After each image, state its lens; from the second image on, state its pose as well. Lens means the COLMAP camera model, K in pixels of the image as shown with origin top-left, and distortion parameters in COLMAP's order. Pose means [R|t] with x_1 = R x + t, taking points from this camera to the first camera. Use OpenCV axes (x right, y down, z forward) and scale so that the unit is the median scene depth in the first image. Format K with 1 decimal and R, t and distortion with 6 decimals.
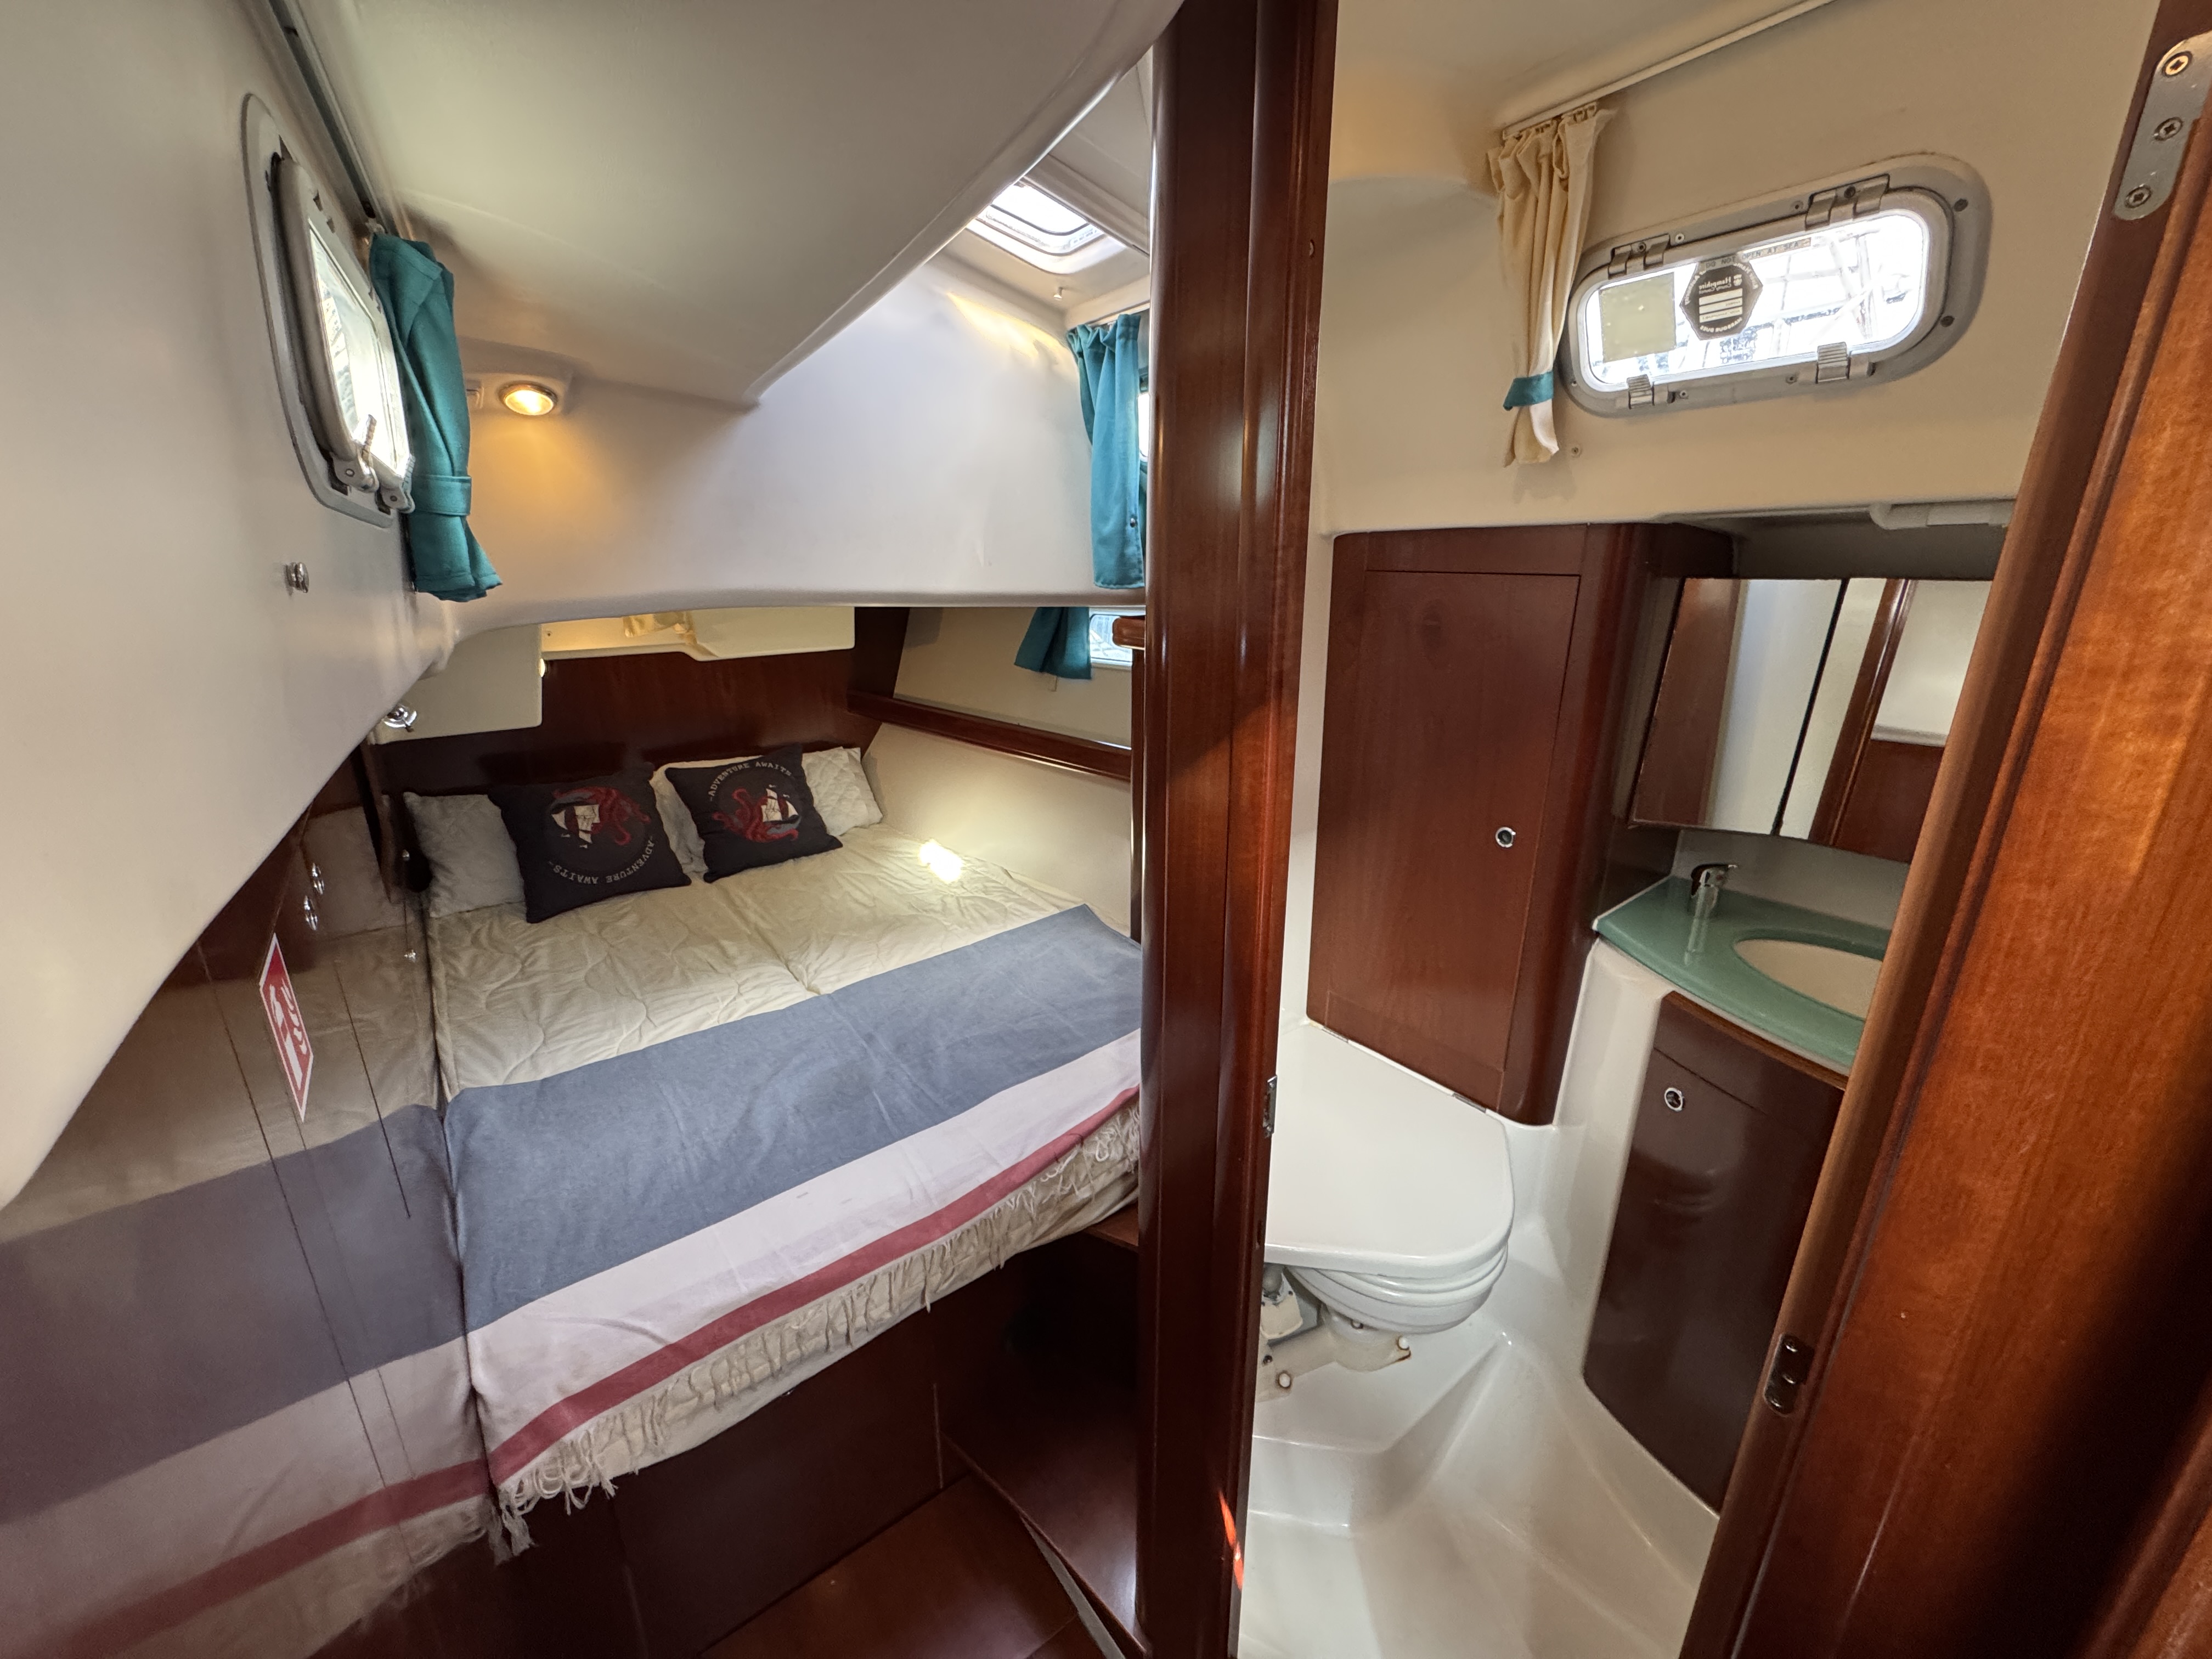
lens RADIAL K [[886.3, 0, 1110.1], [0, 886.3, 829.8], [0, 0, 1]] dist [0.000069, 0.000193]
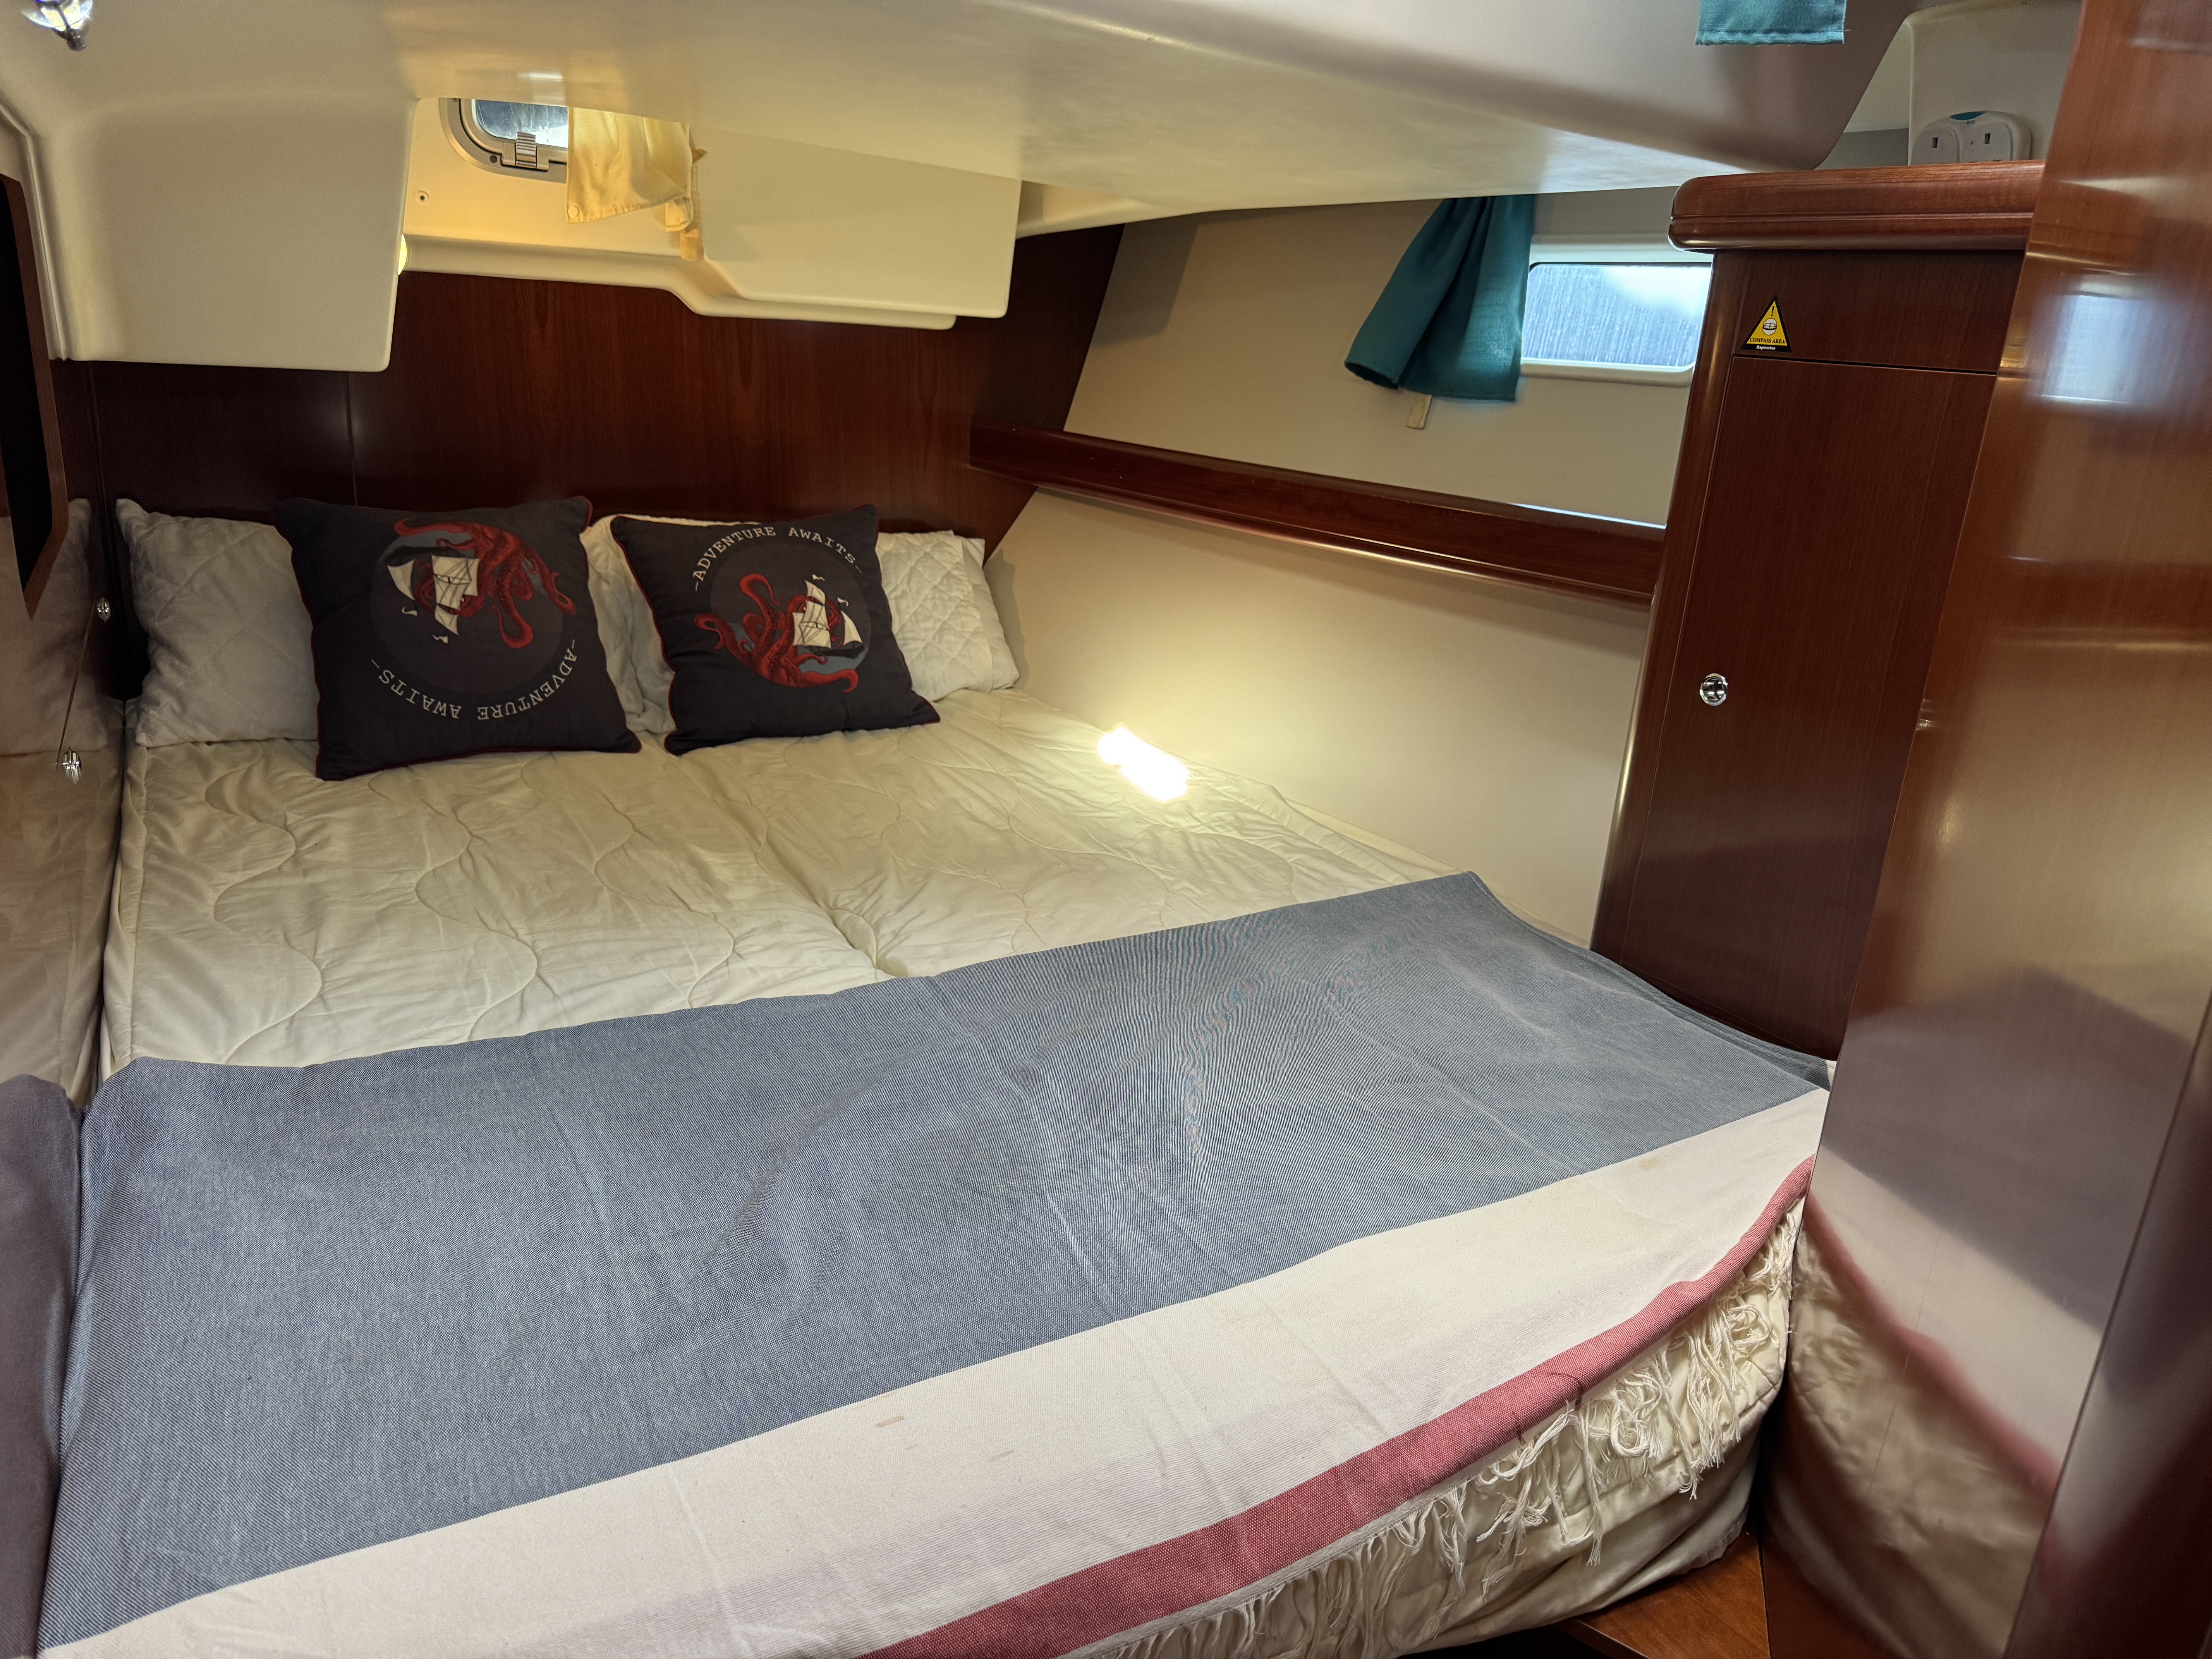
lens RADIAL K [[1555.0, 0, 1117.1], [0, 1555.0, 852.9], [0, 0, 1]] dist [0.074418, -0.106698]
pose [[0.986221, 0.113806, -0.120071, -0.133817], [-0.113027, 0.993503, 0.013304, 0.098977], [0.120805, 0.000451, 0.992676, 0.225200]]
